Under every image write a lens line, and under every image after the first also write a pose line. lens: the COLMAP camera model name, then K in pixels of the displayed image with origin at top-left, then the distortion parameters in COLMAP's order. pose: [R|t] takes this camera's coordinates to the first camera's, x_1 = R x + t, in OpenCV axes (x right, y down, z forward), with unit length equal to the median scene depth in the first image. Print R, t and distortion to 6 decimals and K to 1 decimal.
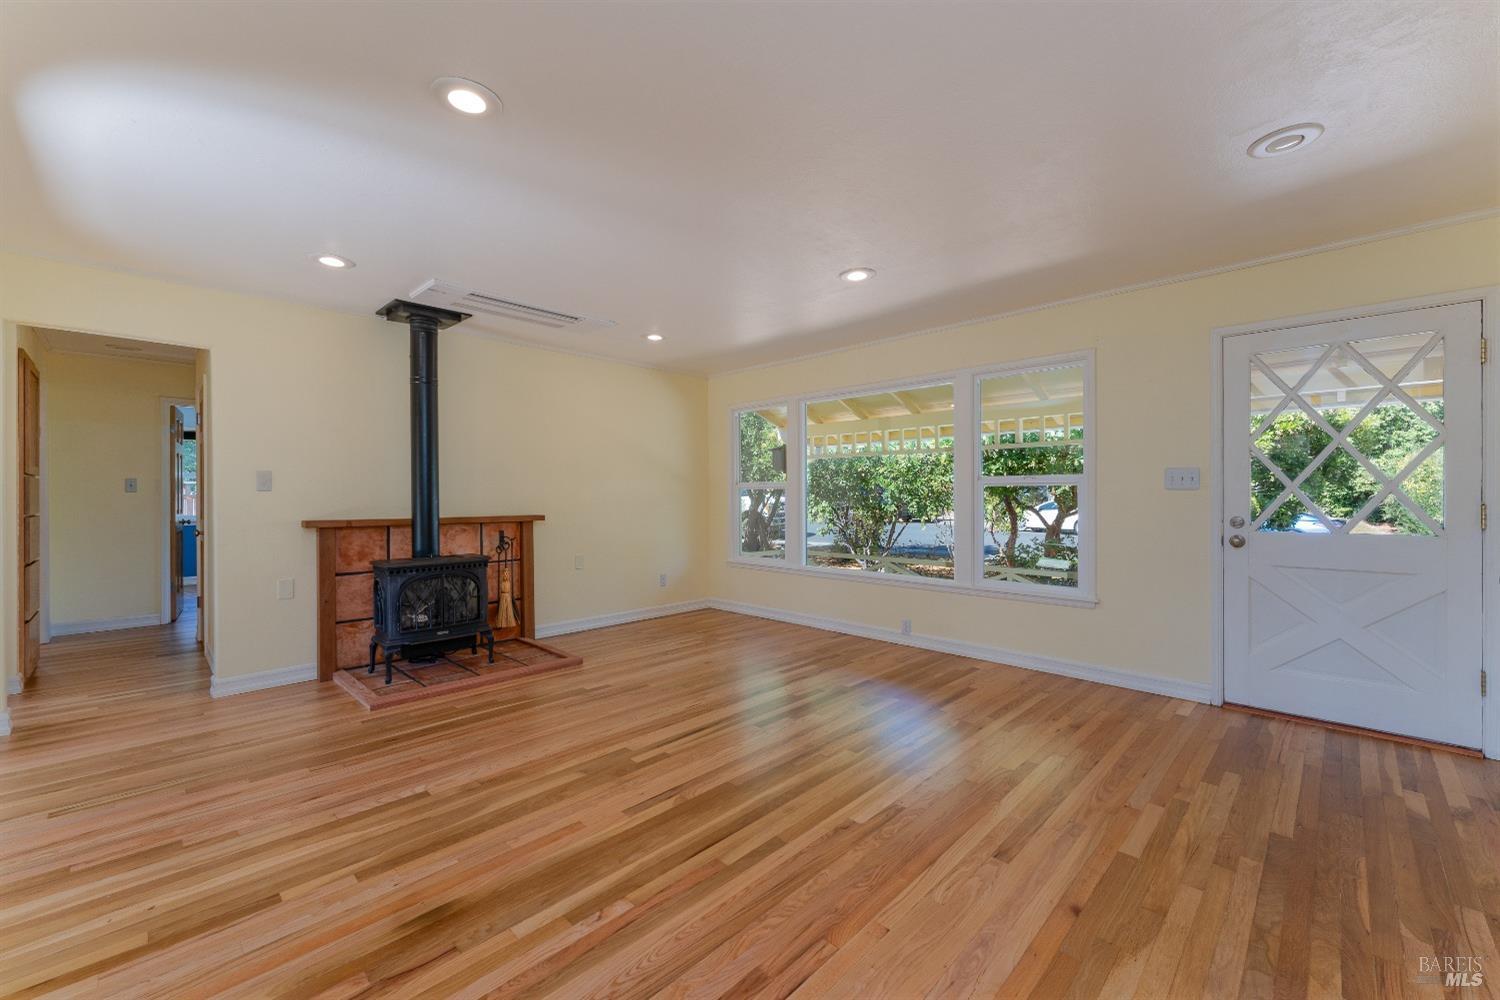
lens RADIAL K [[601.2, 0, 750.0], [0, 601.2, 500.0], [0, 0, 1]] dist [0.000565, 0.000234]
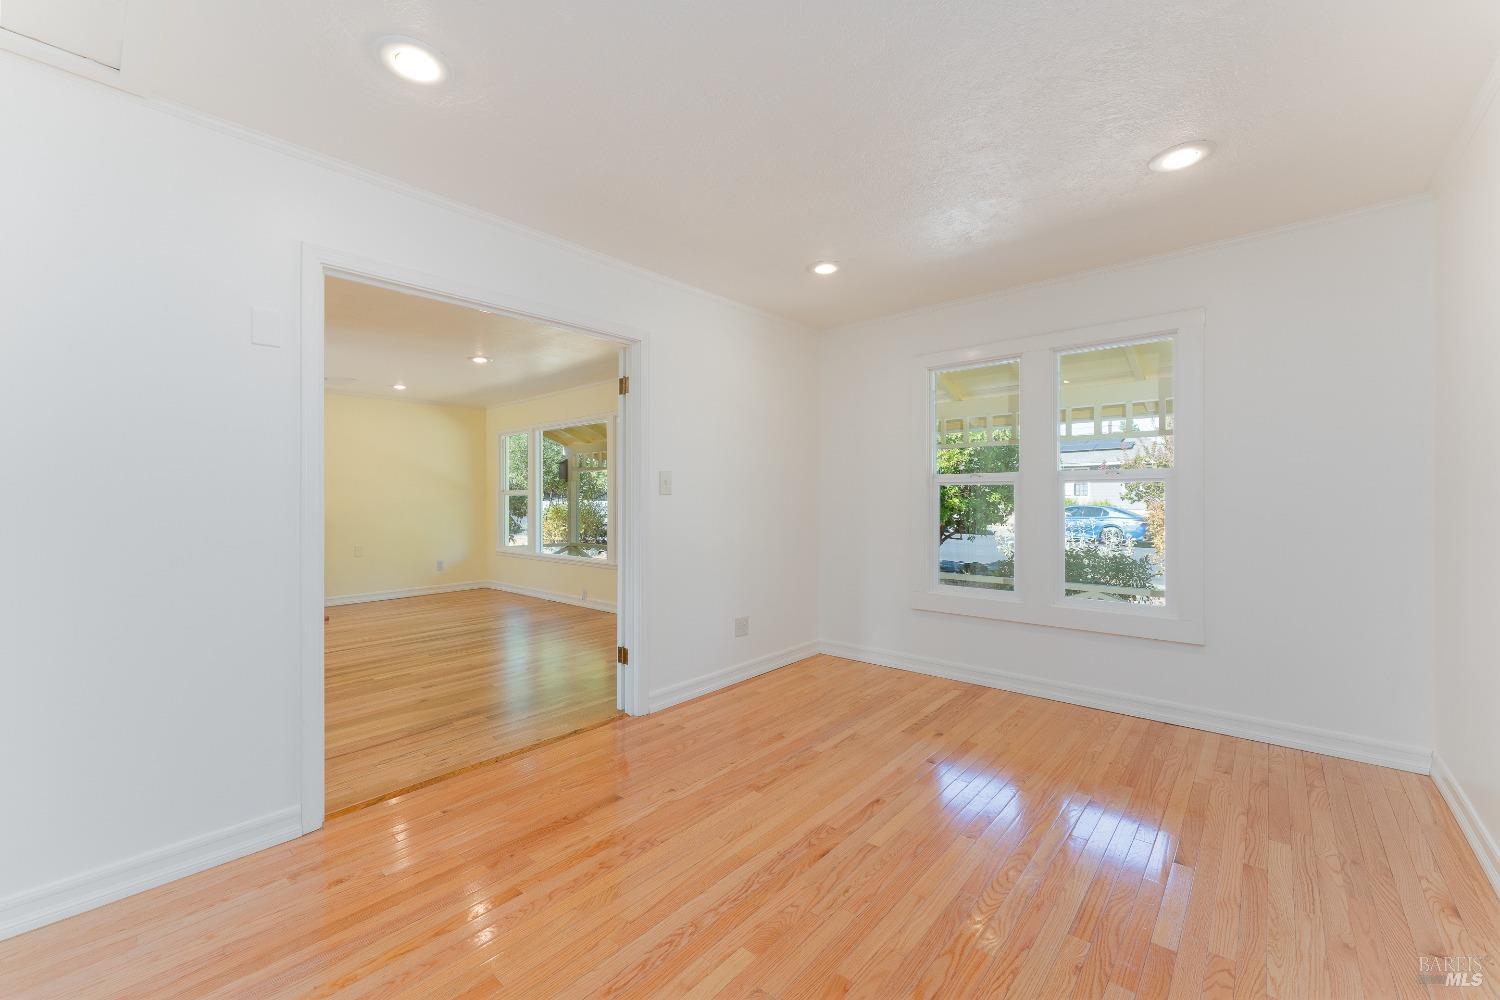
lens RADIAL K [[601.2, 0, 750.0], [0, 601.2, 500.0], [0, 0, 1]] dist [0.000565, 0.000234]
pose [[0.998435, 0.001933, 0.055890, 0.842475], [-0.002051, 0.999996, 0.002050, -0.019674], [-0.055886, -0.002162, 0.998435, -0.638852]]
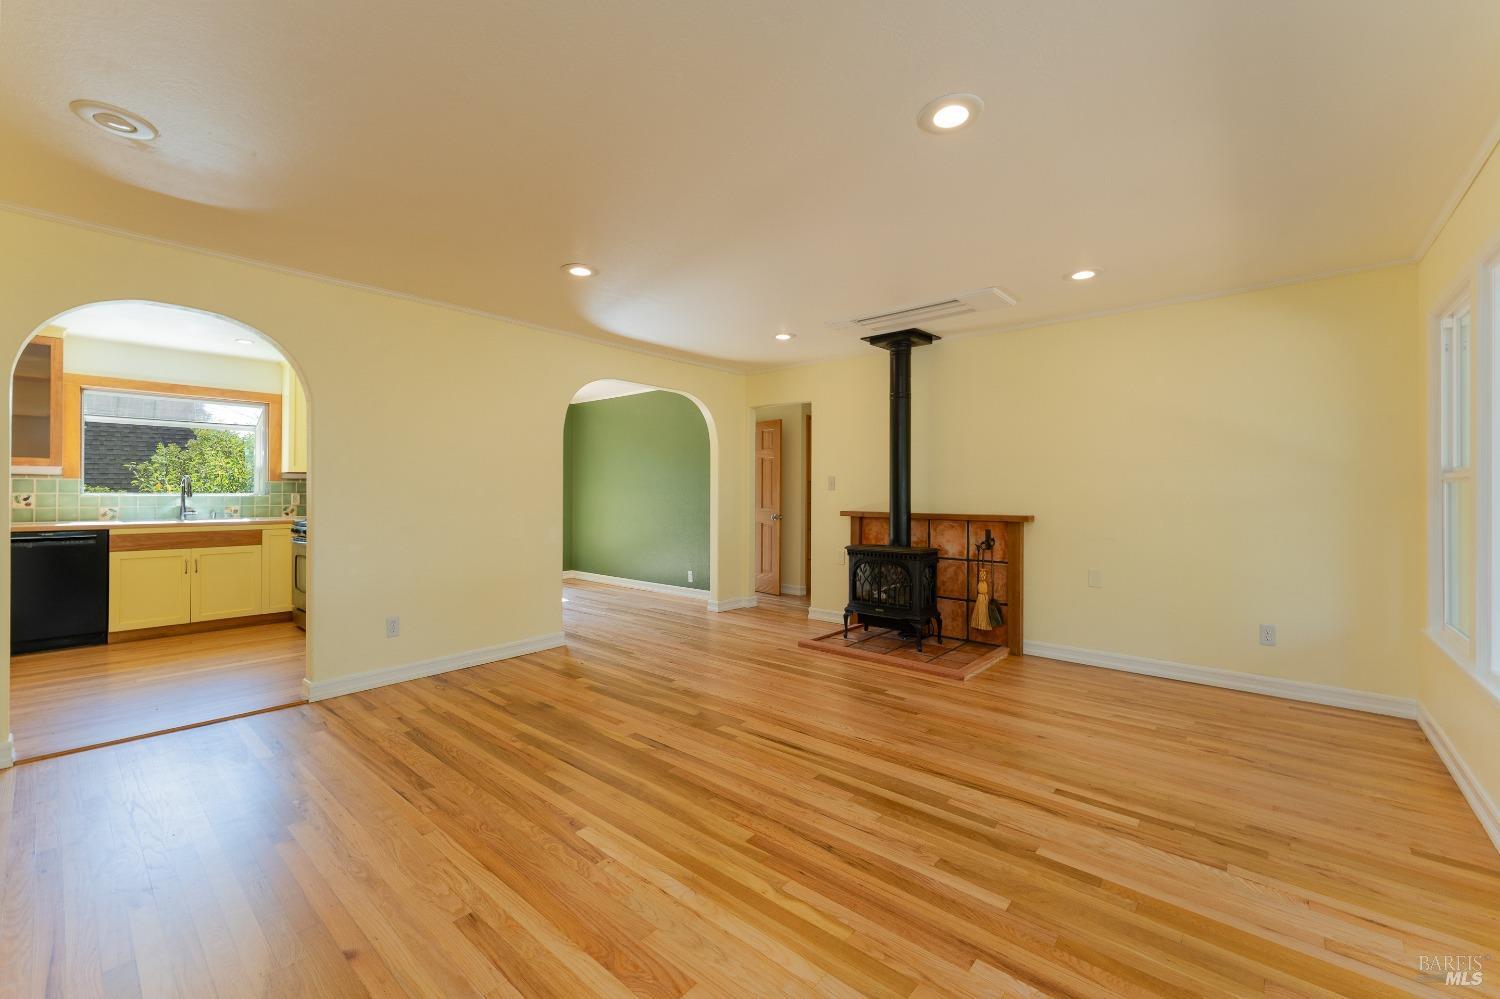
lens RADIAL K [[601.2, 0, 750.0], [0, 601.2, 499.5], [0, 0, 1]] dist [0.000565, 0.000234]
pose [[0.065749, 0.014974, -0.997724, 0.788158], [-0.010038, 0.999847, 0.014344, -0.012265], [0.997786, 0.009072, 0.065889, 0.819497]]
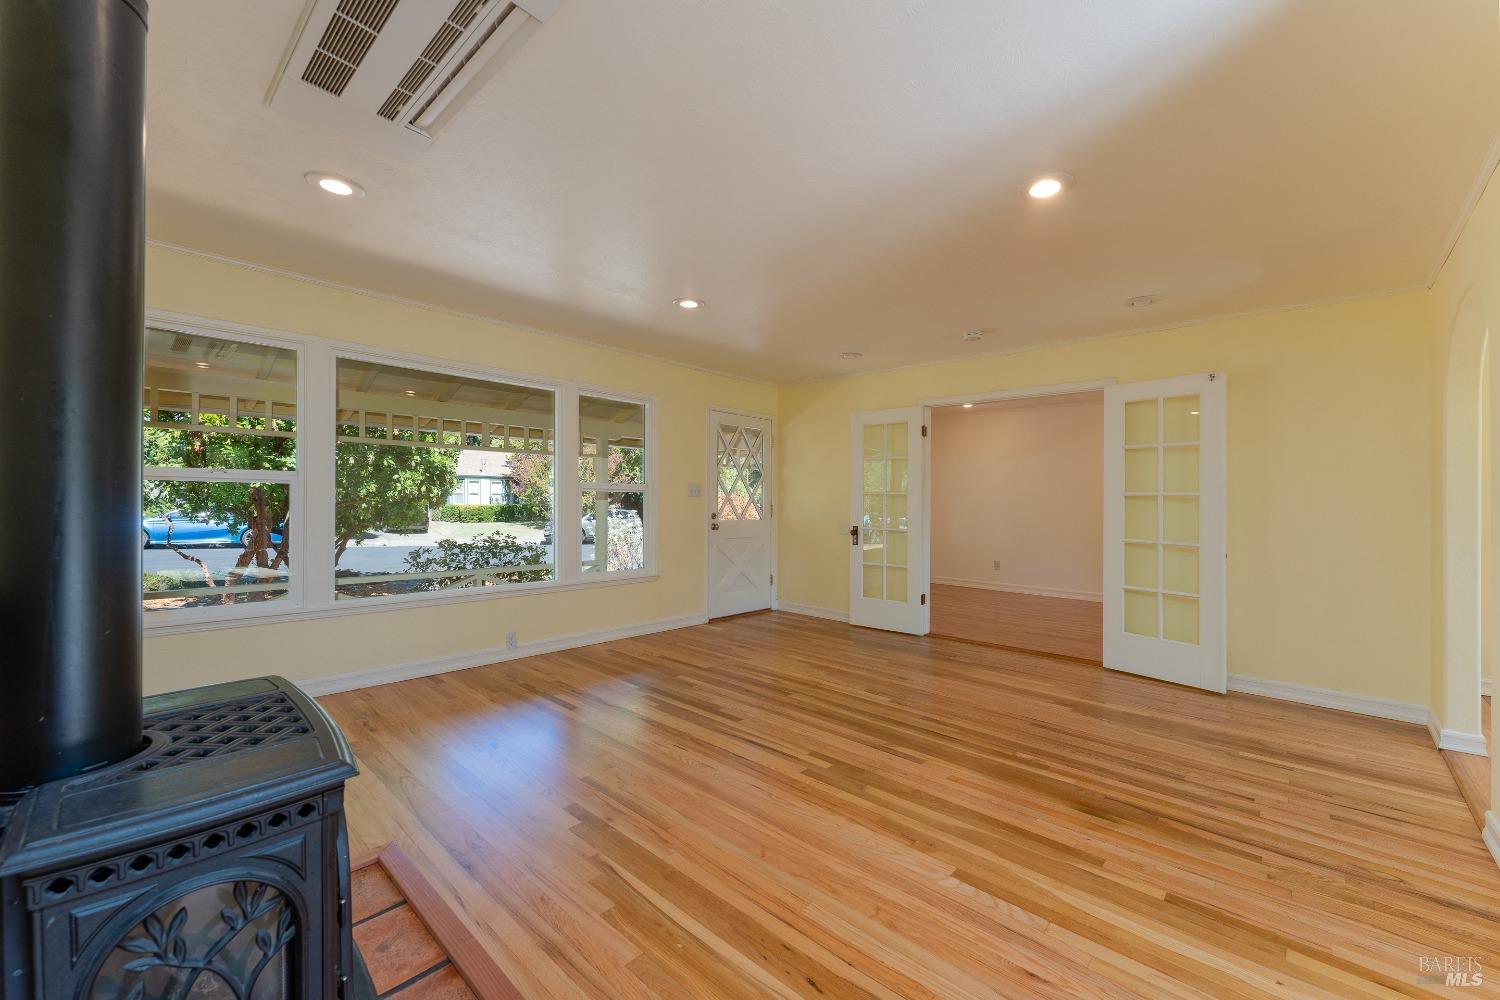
lens RADIAL K [[601.2, 0, 750.0], [0, 601.2, 500.0], [0, 0, 1]] dist [0.000565, 0.000234]
pose [[-0.024235, 0.002183, 0.999704, -1.004015], [-0.007618, 0.999968, -0.002369, -0.007959], [-0.999677, -0.007673, -0.024218, 0.973545]]
